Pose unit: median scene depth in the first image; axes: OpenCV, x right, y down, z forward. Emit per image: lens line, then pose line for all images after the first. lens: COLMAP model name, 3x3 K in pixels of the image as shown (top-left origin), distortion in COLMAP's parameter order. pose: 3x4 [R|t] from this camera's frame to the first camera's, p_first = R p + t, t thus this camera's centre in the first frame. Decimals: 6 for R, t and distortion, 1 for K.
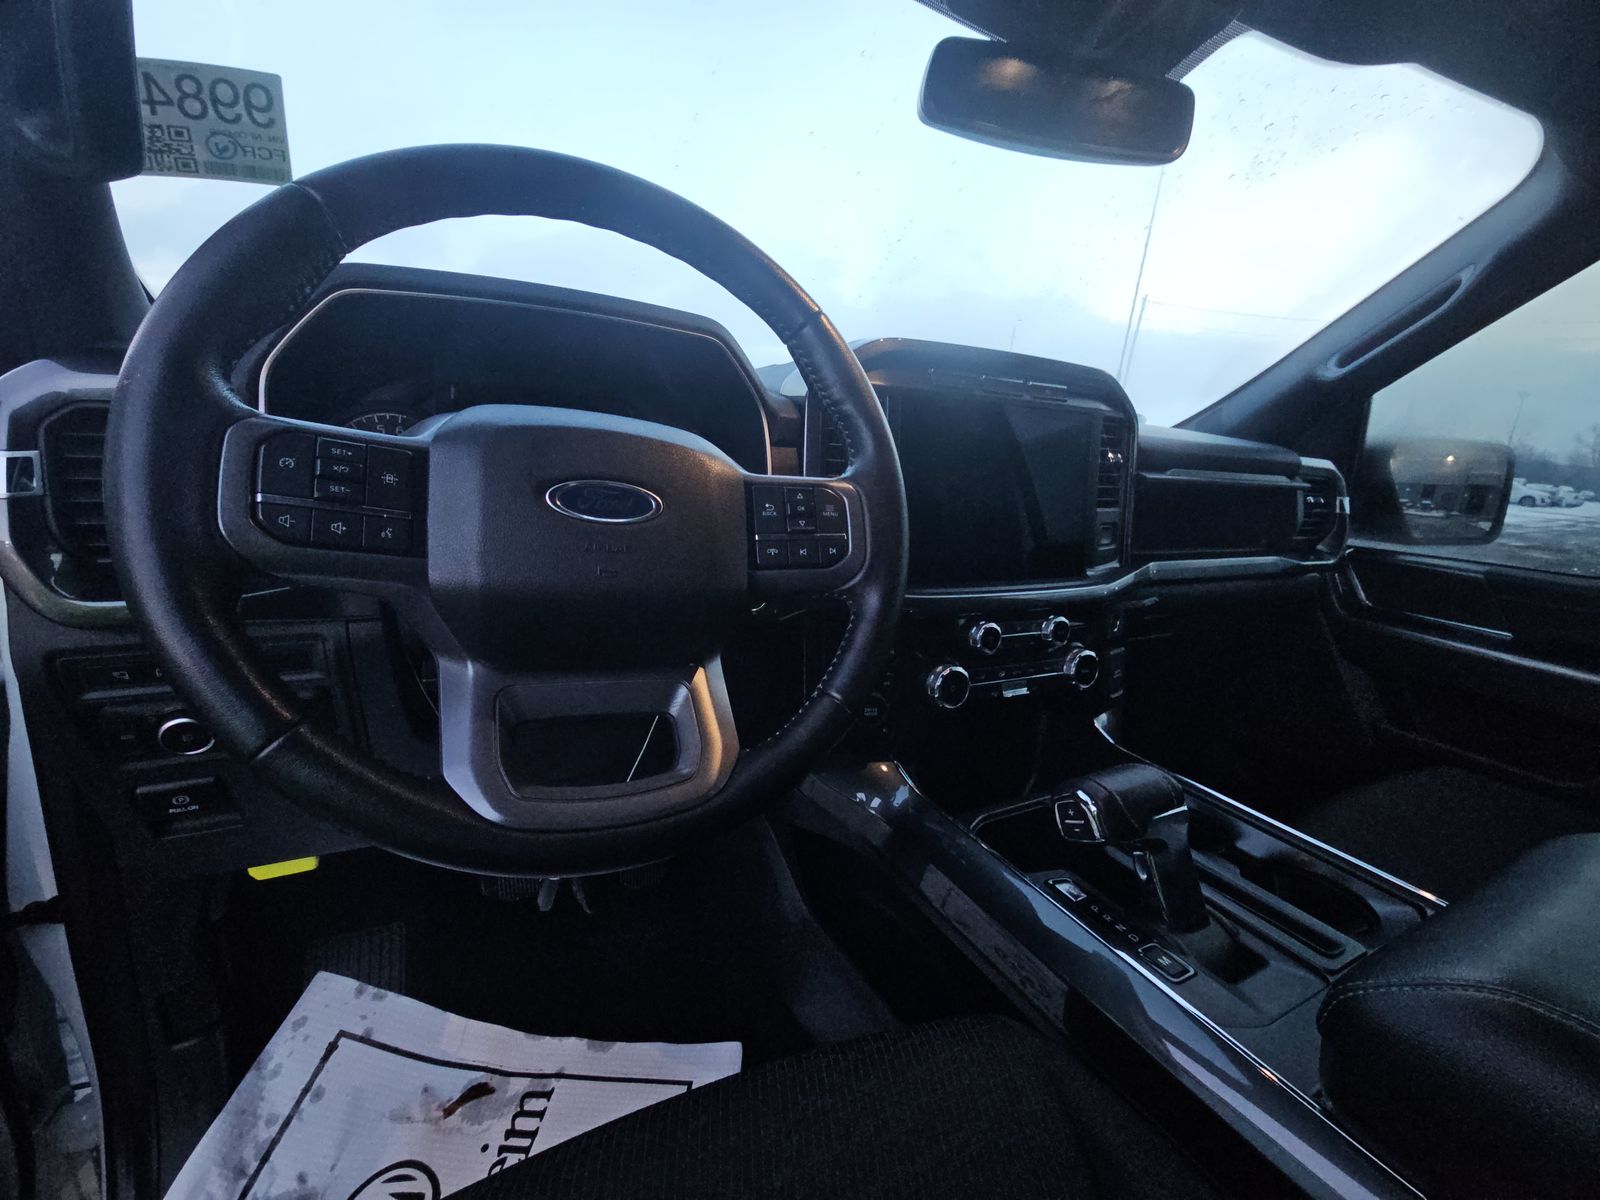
lens RADIAL K [[674.8, 0, 800.0], [0, 674.8, 600.0], [0, 0, 1]] dist [0.043251, -0.026353]
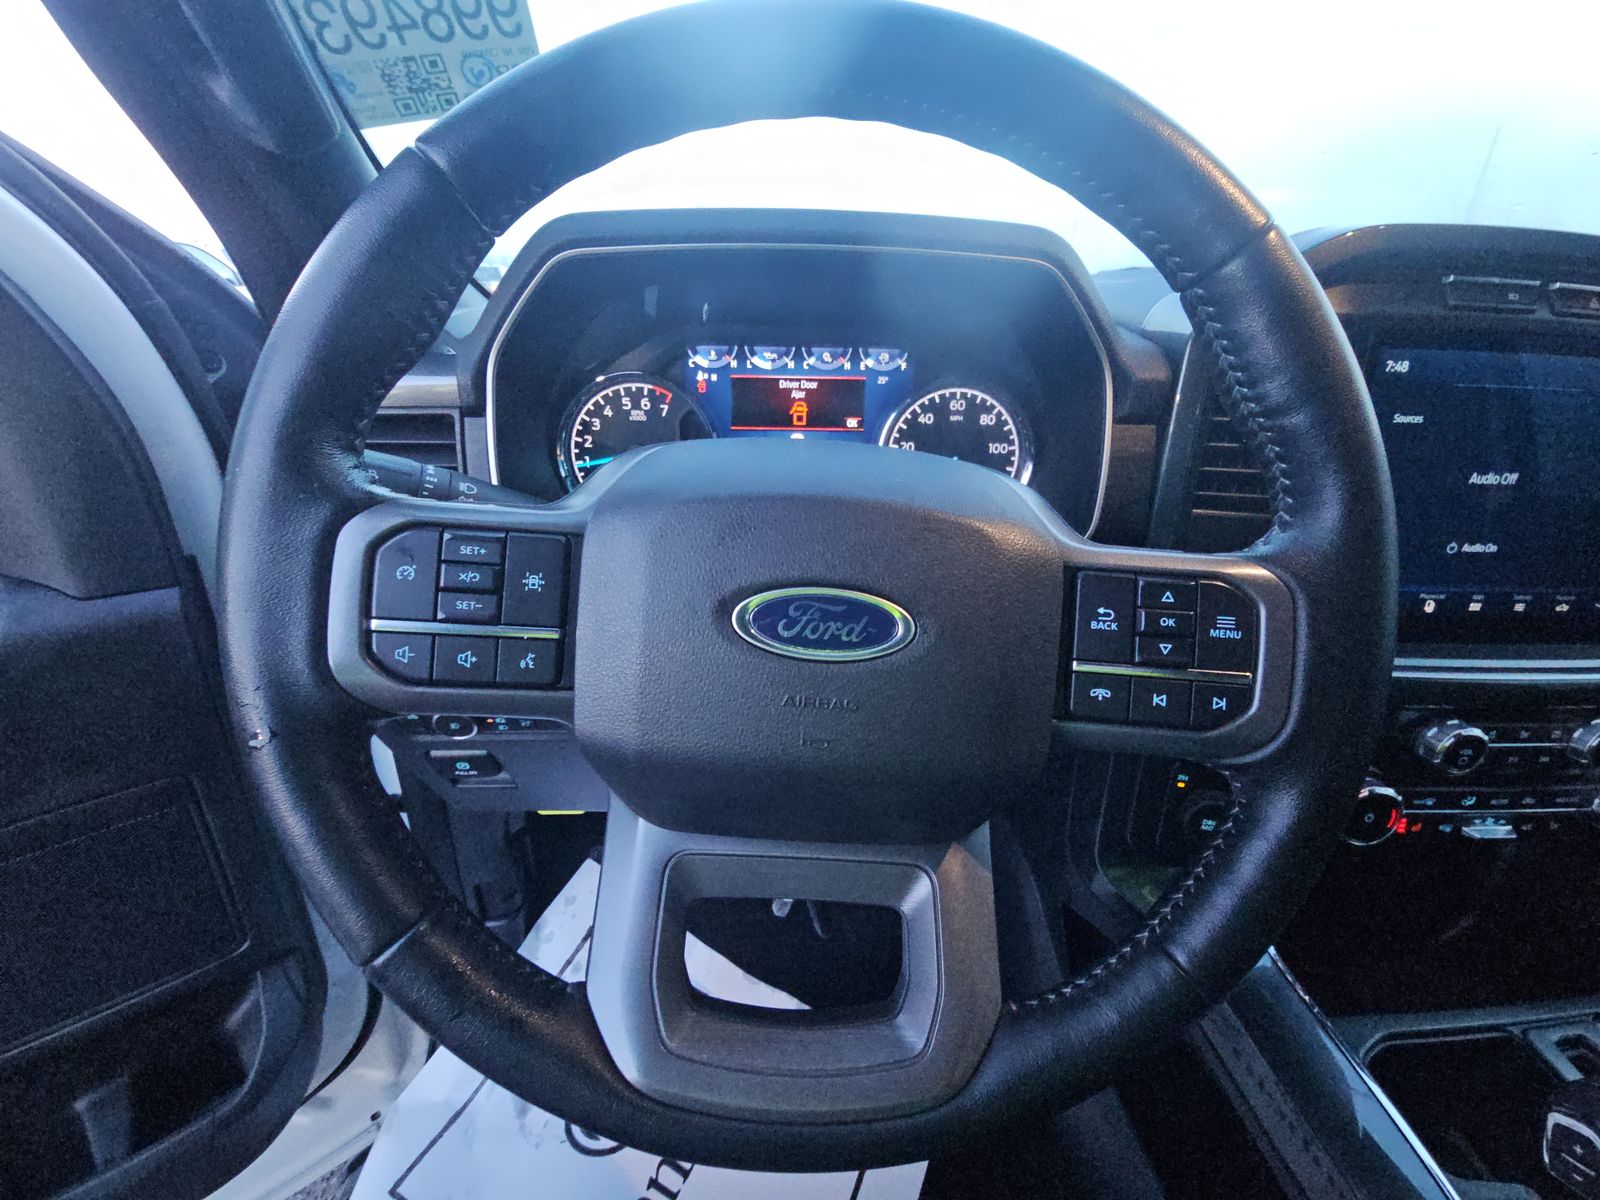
lens RADIAL K [[646.7, 0, 799.0], [0, 646.7, 577.4], [0, 0, 1]] dist [0.000004, -0.000101]
pose [[0.905715, 0.135177, -0.401757, -0.059767], [-0.060456, 0.979294, 0.193207, -0.238232], [0.419555, -0.150702, 0.895133, 0.373992]]
